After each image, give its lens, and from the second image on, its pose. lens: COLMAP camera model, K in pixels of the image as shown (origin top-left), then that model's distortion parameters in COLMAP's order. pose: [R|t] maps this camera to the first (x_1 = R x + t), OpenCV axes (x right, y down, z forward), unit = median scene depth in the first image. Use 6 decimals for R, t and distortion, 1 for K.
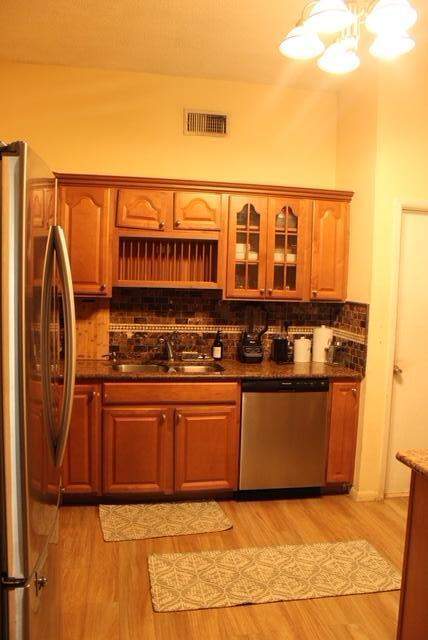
lens RADIAL K [[535.9, 0, 214.1], [0, 535.9, 315.9], [0, 0, 1]] dist [-0.146146, 0.014444]
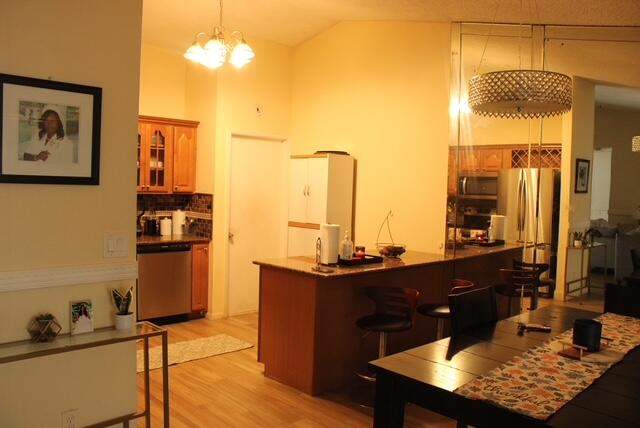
lens RADIAL K [[535.9, 0, 319.9], [0, 535.9, 213.9], [0, 0, 1]] dist [-0.146146, 0.014444]
pose [[0.834339, -0.032242, 0.550308, -0.304009], [0.030364, 0.999460, 0.012522, 0.024937], [-0.550415, 0.006262, 0.834868, -0.486968]]
